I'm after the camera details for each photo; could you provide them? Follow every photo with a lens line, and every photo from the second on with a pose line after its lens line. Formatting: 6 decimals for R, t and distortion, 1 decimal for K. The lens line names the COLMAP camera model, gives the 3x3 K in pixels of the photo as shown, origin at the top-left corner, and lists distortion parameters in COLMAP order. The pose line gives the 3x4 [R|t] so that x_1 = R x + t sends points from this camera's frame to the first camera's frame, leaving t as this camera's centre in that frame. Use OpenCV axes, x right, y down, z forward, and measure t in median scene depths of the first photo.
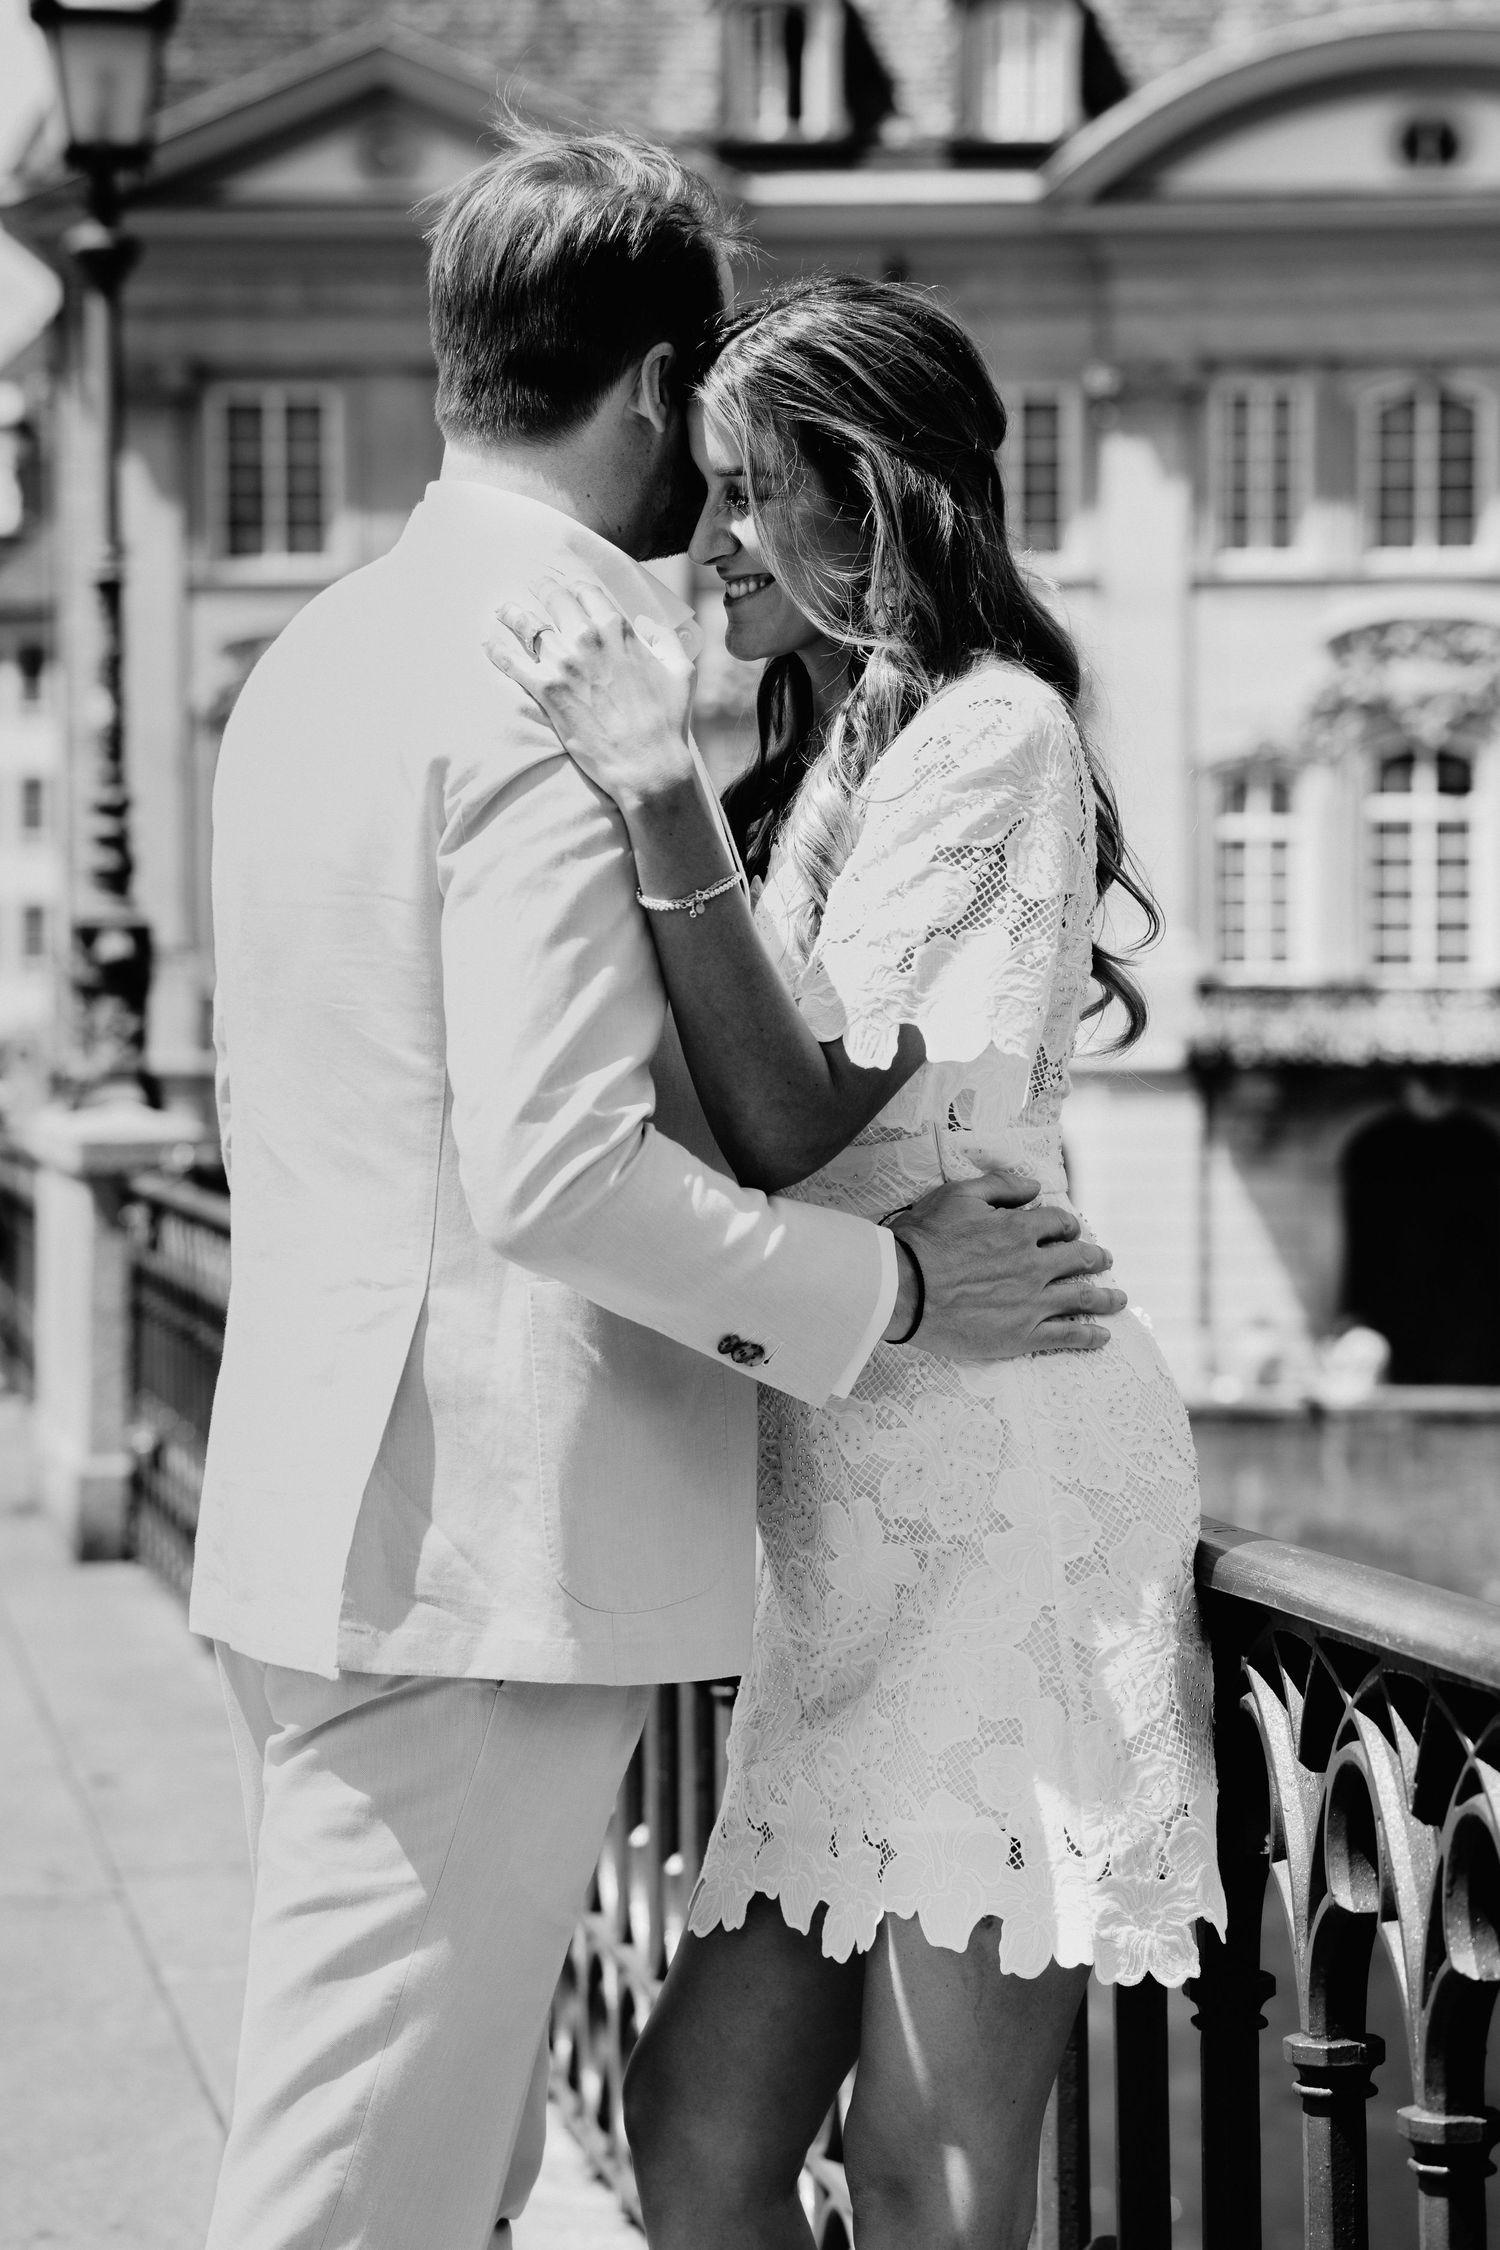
lens RADIAL K [[5485.2, 0, 747.6], [0, 5485.2, 1039.5], [0, 0, 1]] dist [0.654658, -0.267747]
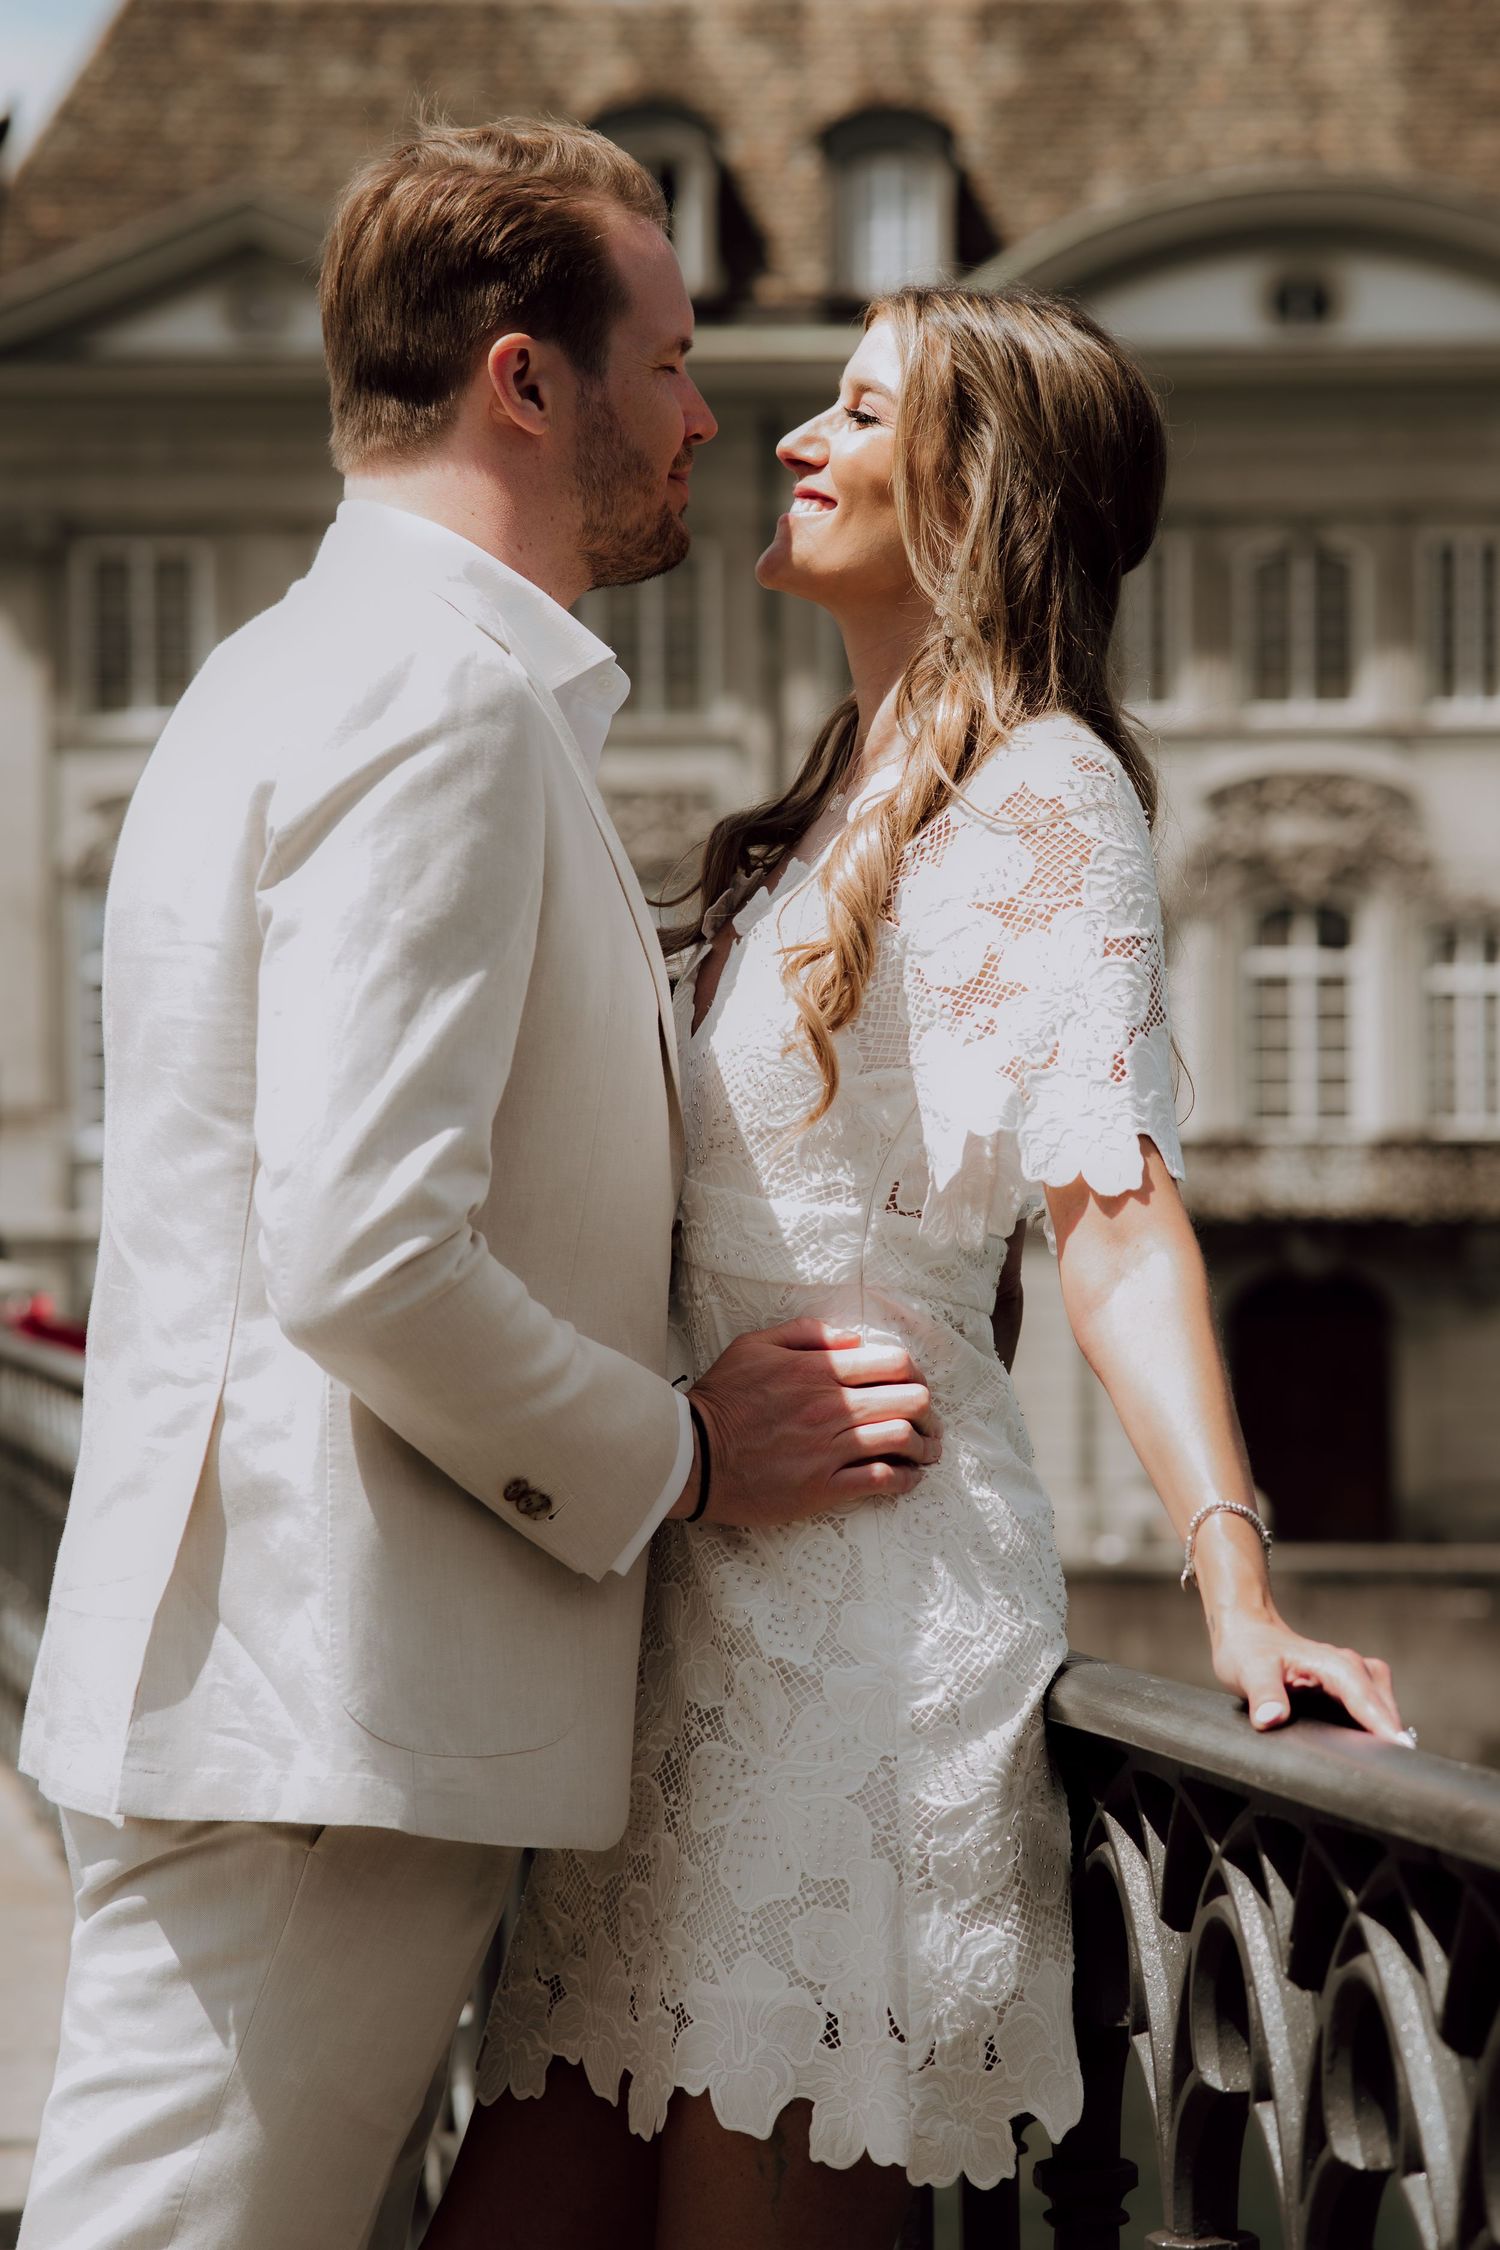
lens RADIAL K [[5474.1, 0, 750.0], [0, 5474.1, 1125.0], [0, 0, 1]] dist [0.638169, 0.147605]
pose [[0.999767, -0.005259, 0.020949, 0.013634], [0.005576, 0.999871, -0.015065, 0.014095], [-0.020867, 0.015178, 0.999667, 0.101379]]
